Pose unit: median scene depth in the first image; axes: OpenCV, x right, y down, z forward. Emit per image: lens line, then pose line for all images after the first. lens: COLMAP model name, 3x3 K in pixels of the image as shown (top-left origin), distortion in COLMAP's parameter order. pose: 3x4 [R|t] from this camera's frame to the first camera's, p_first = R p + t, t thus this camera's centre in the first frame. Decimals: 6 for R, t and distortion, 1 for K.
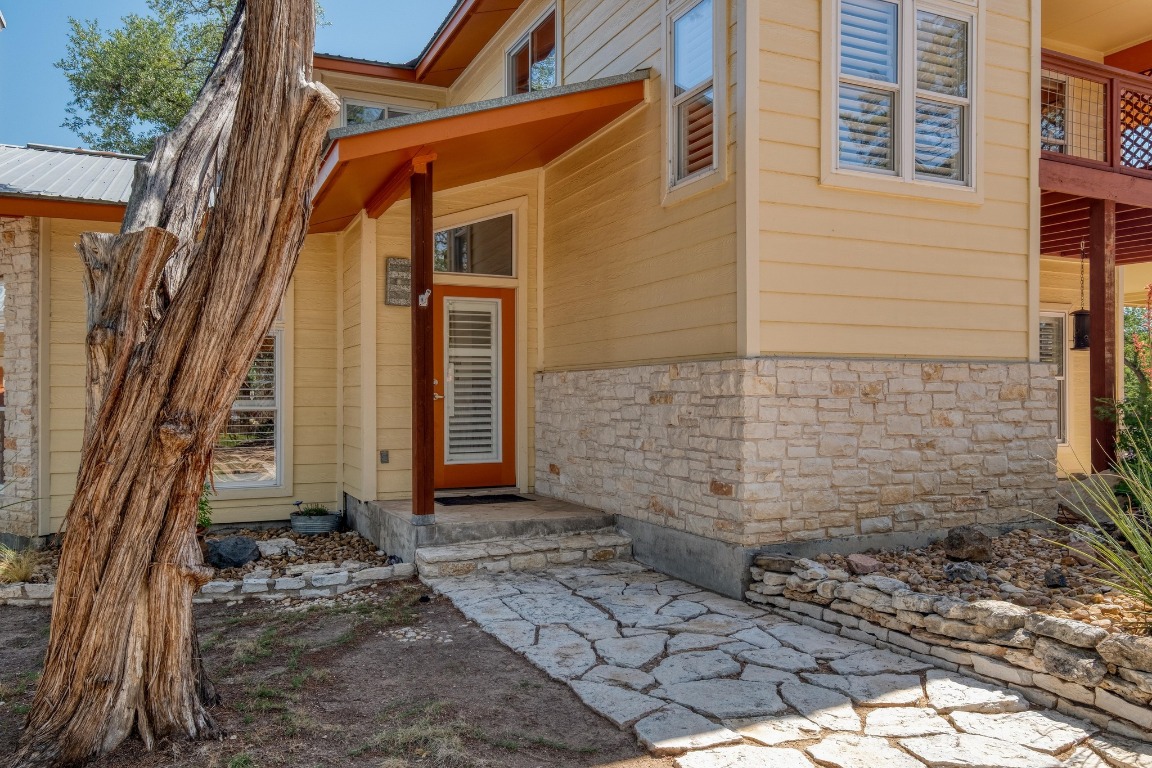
lens RADIAL K [[857.2, 0, 578.7], [0, 857.2, 390.7], [0, 0, 1]] dist [0.008228, 0.001427]
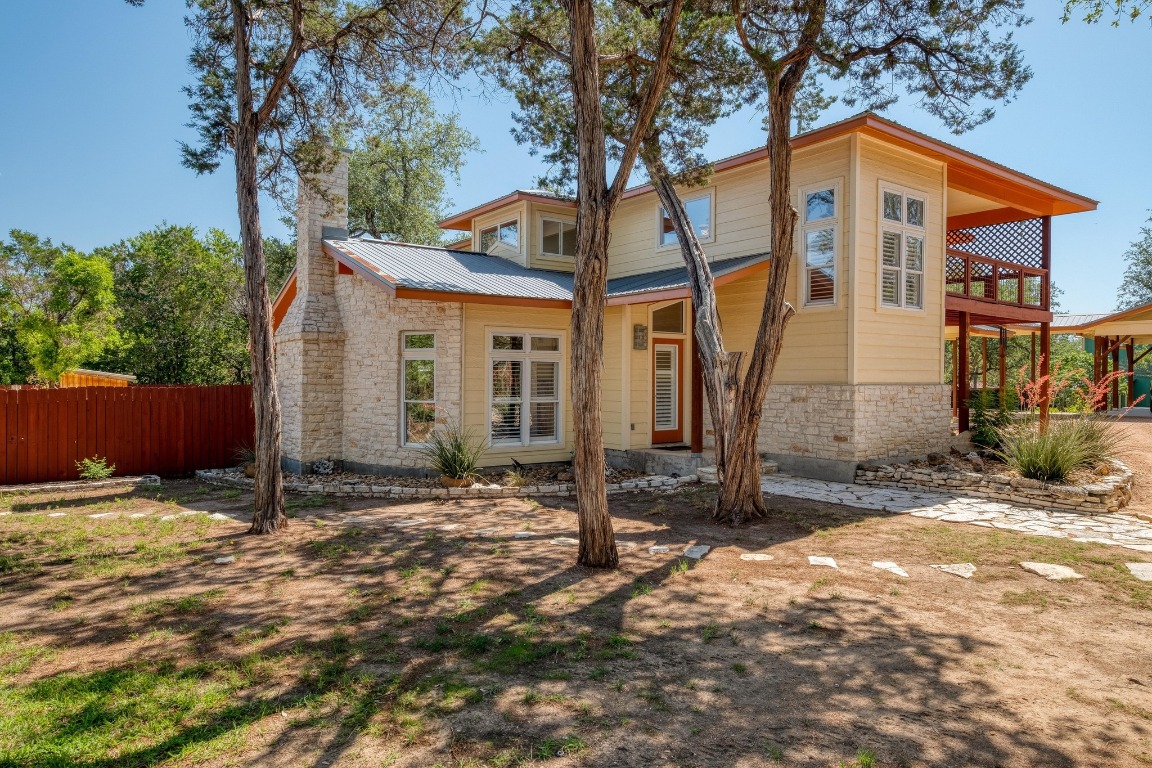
lens RADIAL K [[732.9, 0, 574.5], [0, 732.9, 380.3], [0, 0, 1]] dist [0.000260, 0.000377]
pose [[0.980578, 0.006543, 0.196020, -0.967850], [-0.008997, 0.999892, 0.011631, -0.067123], [-0.195923, -0.013169, 0.980531, -0.864493]]
